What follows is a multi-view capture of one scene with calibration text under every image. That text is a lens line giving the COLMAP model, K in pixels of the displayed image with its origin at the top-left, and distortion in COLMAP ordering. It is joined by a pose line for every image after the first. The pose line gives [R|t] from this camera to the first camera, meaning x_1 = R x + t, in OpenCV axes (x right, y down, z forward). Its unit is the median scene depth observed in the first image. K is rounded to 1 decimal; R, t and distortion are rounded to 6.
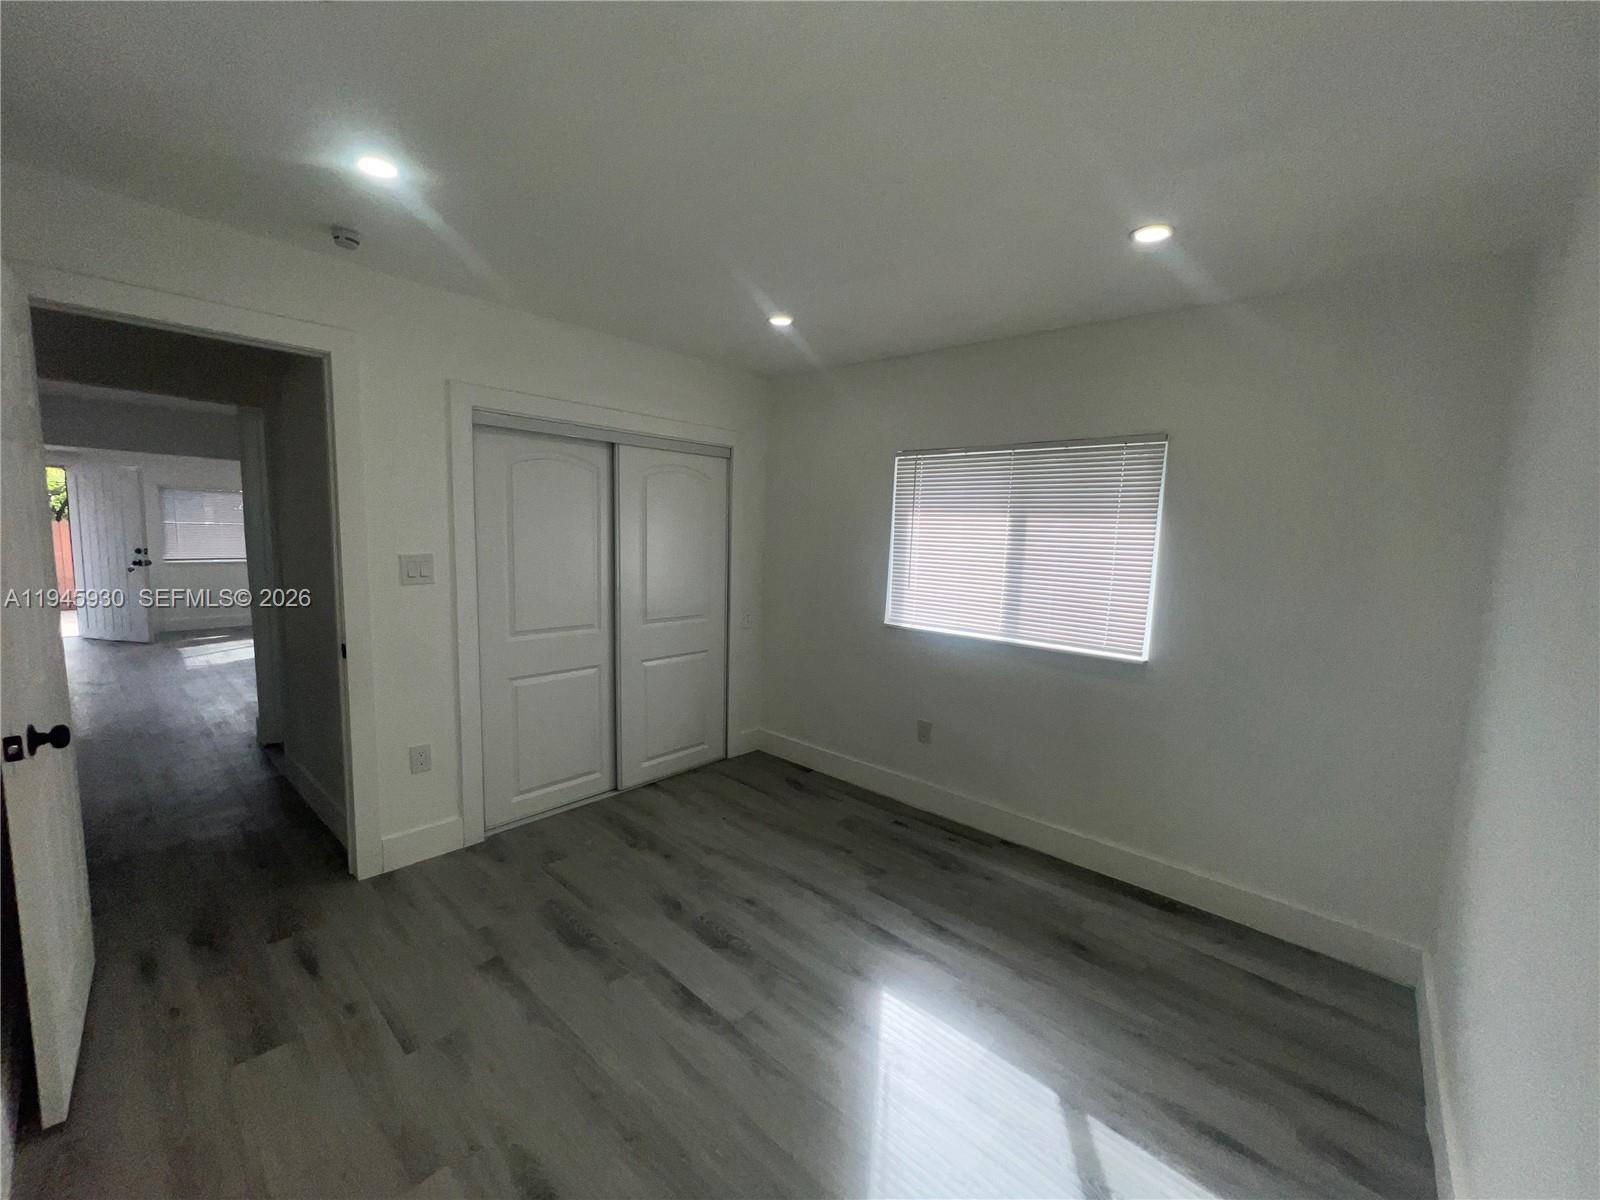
lens RADIAL K [[634.5, 0, 800.0], [0, 634.5, 600.0], [0, 0, 1]] dist [-0.003170, -0.000403]
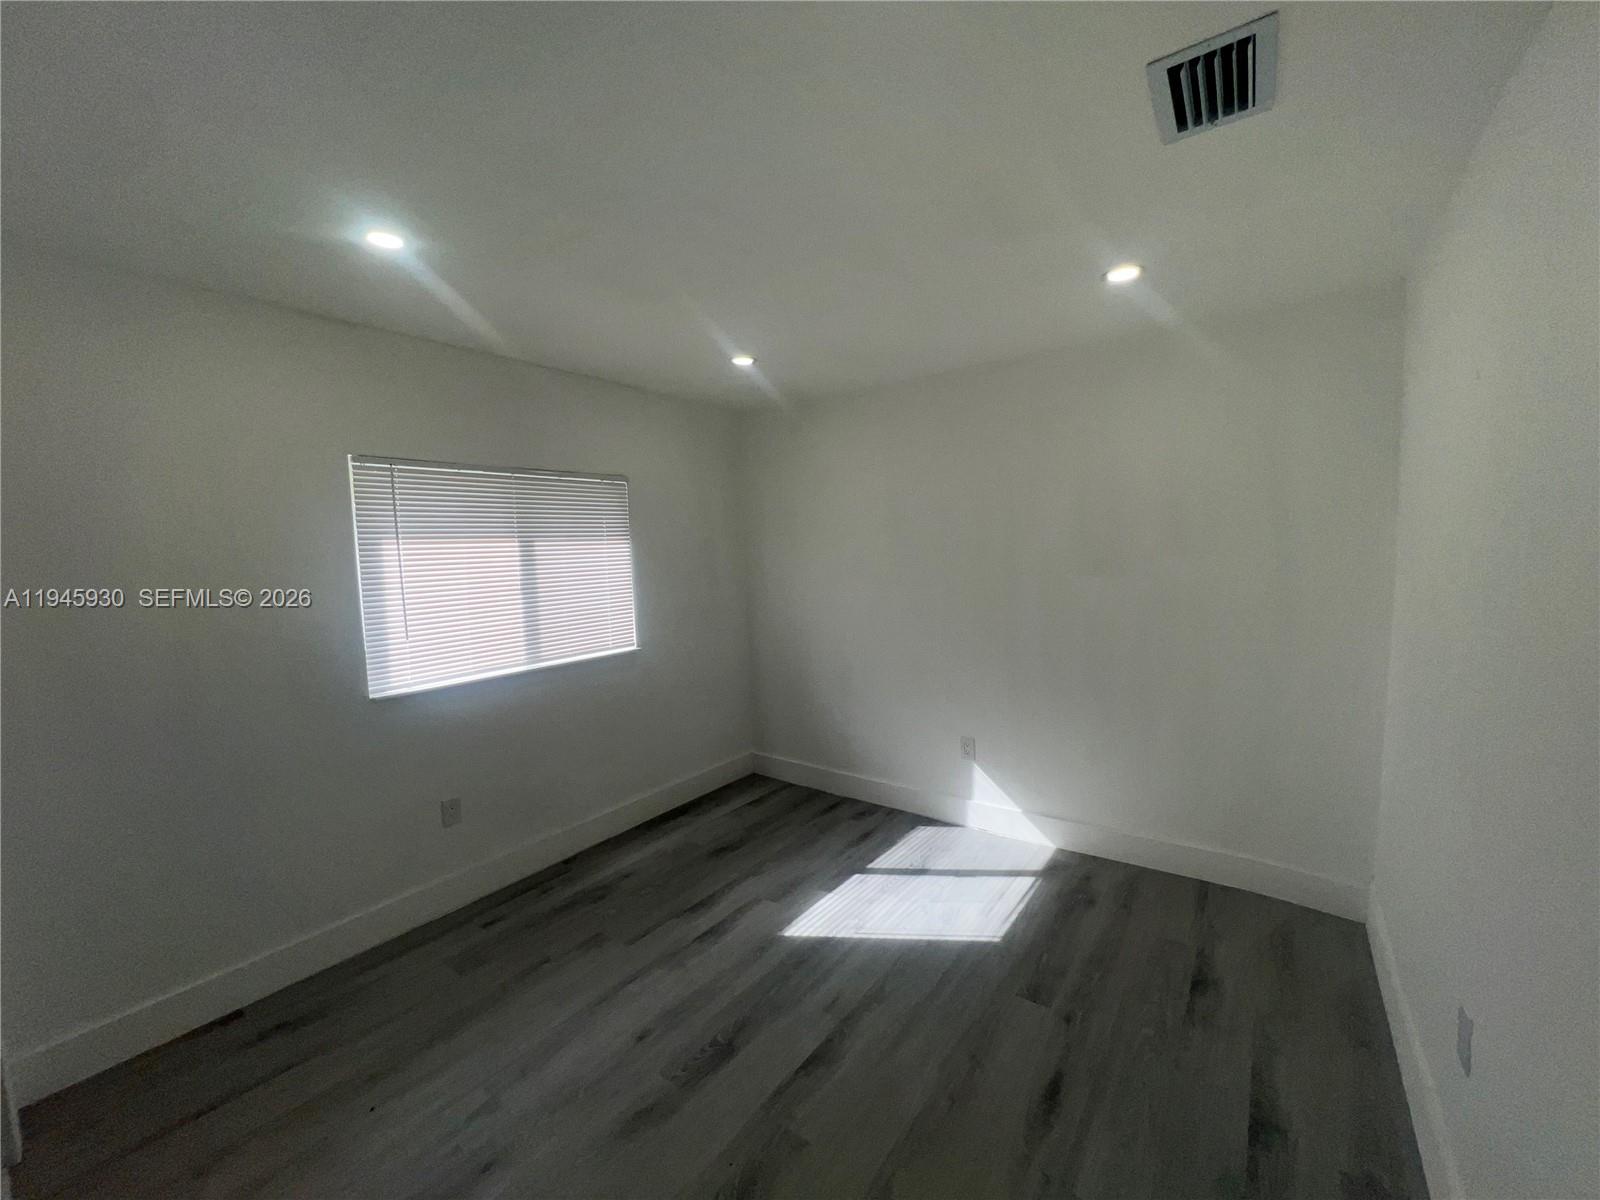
lens RADIAL K [[634.5, 0, 800.0], [0, 634.5, 600.0], [0, 0, 1]] dist [-0.003170, -0.000403]
pose [[-0.084031, -0.116223, 0.989662, -0.741658], [0.140971, 0.981799, 0.127269, -0.116828], [-0.986441, 0.150208, -0.066117, 0.713577]]
